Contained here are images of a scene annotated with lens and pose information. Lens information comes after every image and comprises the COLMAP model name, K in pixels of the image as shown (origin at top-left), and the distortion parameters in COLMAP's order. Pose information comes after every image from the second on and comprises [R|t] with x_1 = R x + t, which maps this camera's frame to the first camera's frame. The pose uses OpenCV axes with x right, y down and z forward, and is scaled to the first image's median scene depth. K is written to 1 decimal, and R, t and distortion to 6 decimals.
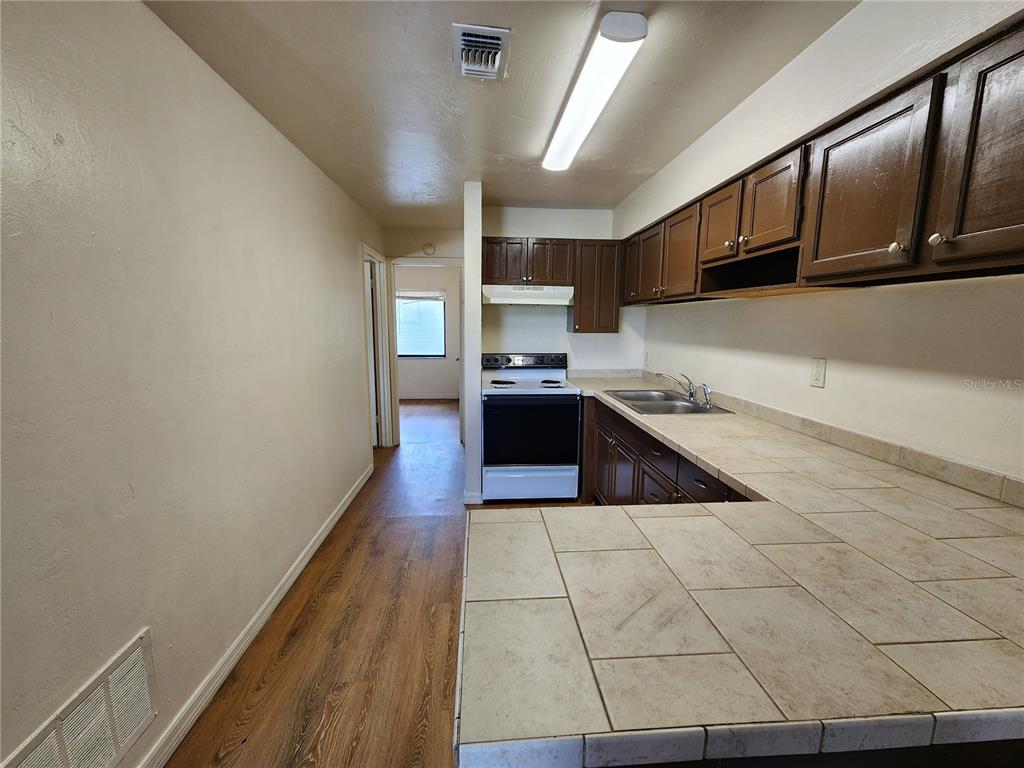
lens RADIAL K [[421.2, 0, 512.0], [0, 421.2, 384.0], [0, 0, 1]] dist [-0.001688, -0.000287]
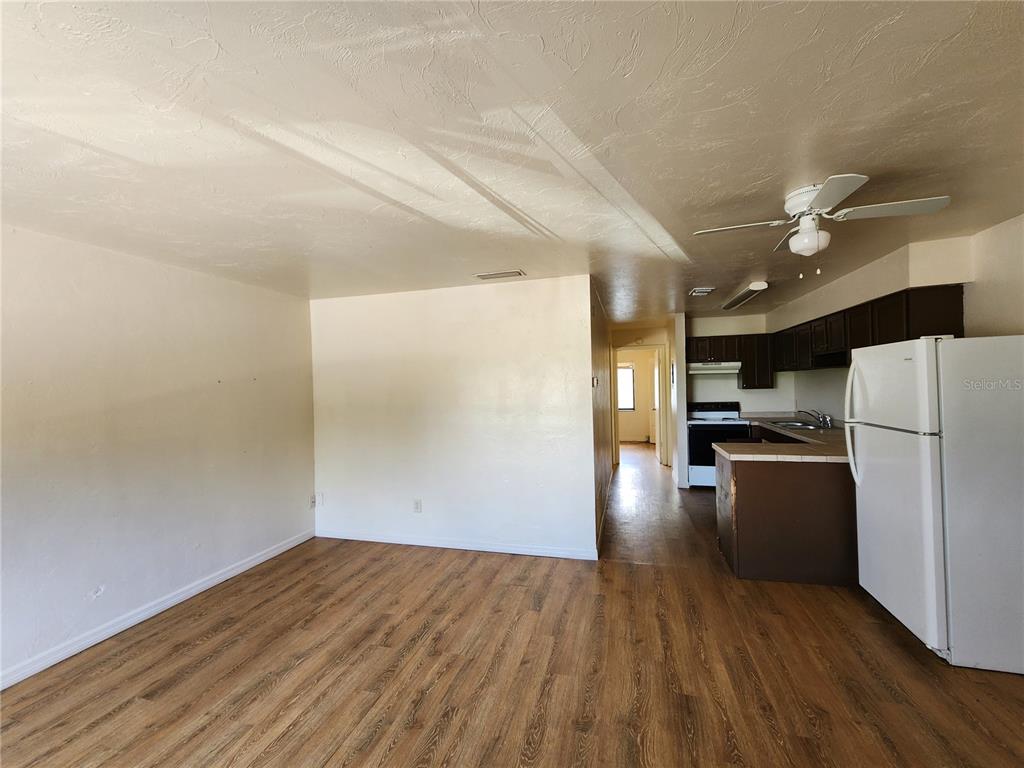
lens RADIAL K [[421.2, 0, 512.0], [0, 421.2, 384.0], [0, 0, 1]] dist [-0.001688, -0.000287]
pose [[0.940287, -0.030942, -0.338974, -0.150495], [-0.019280, 0.989419, -0.143797, 0.119441], [0.339836, 0.141745, 0.929742, -0.886681]]
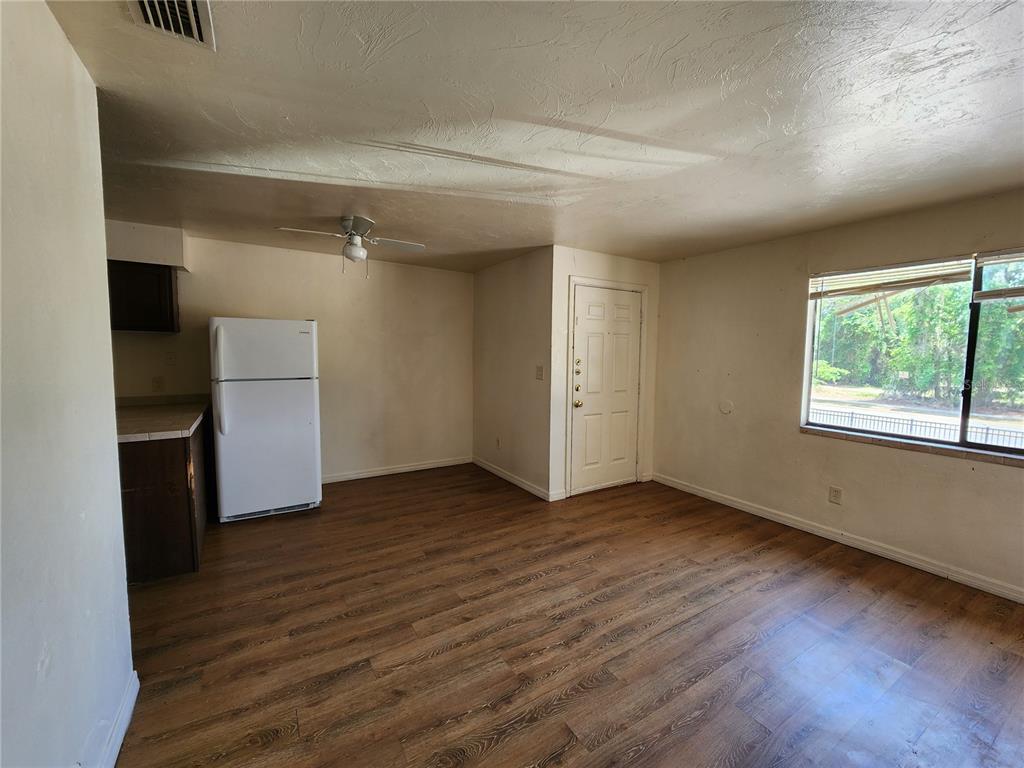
lens RADIAL K [[421.2, 0, 512.0], [0, 421.2, 384.0], [0, 0, 1]] dist [-0.001688, -0.000287]
pose [[-0.461326, -0.079616, 0.883651, -0.953620], [0.118972, 0.981420, 0.150536, 0.003405], [-0.879218, 0.174576, -0.443282, -0.040937]]
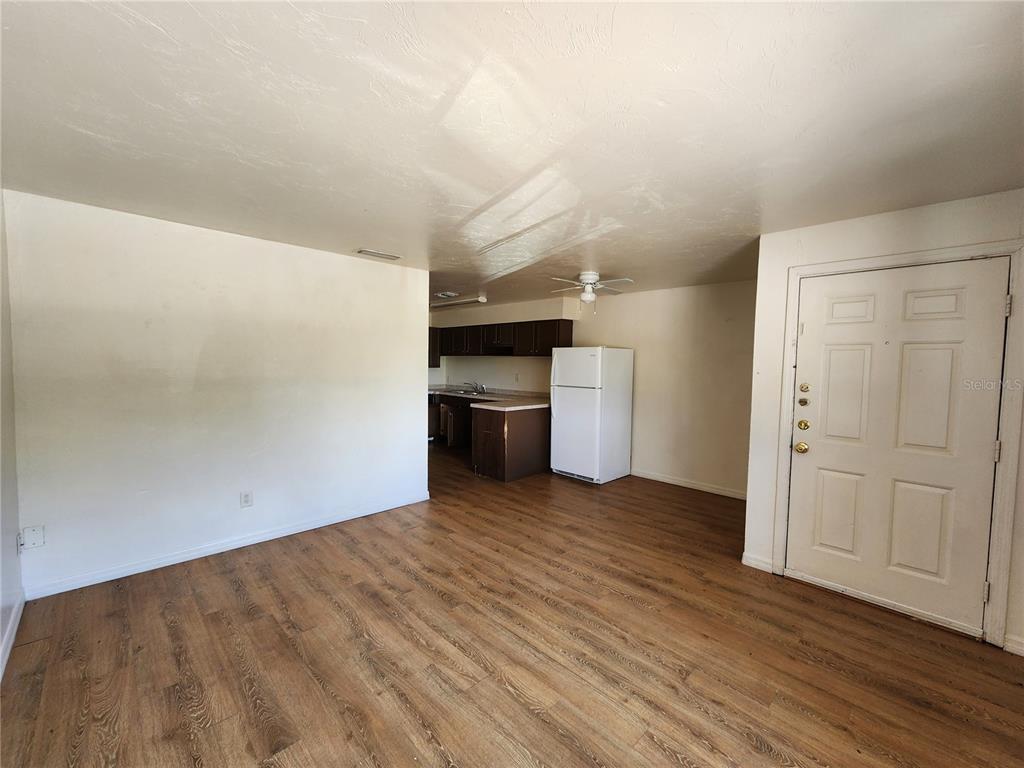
lens RADIAL K [[421.2, 0, 512.0], [0, 421.2, 384.0], [0, 0, 1]] dist [-0.001688, -0.000287]
pose [[0.763021, -0.026829, 0.645817, -0.952807], [0.084528, 0.994700, -0.058546, 0.135908], [-0.640823, 0.099261, 0.761244, -0.996955]]
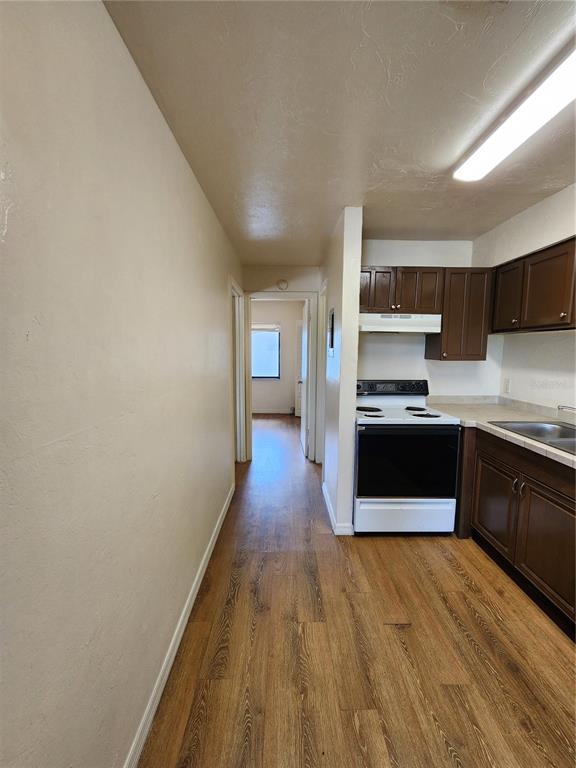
lens RADIAL K [[315.9, 0, 291.9], [0, 315.9, 382.3], [0, 0, 1]] dist [-0.001688, -0.000287]
pose [[0.998611, 0.005155, -0.052439, -0.170941], [-0.007362, 0.999092, -0.041966, -0.036322], [0.052175, 0.042293, 0.997742, 0.241485]]
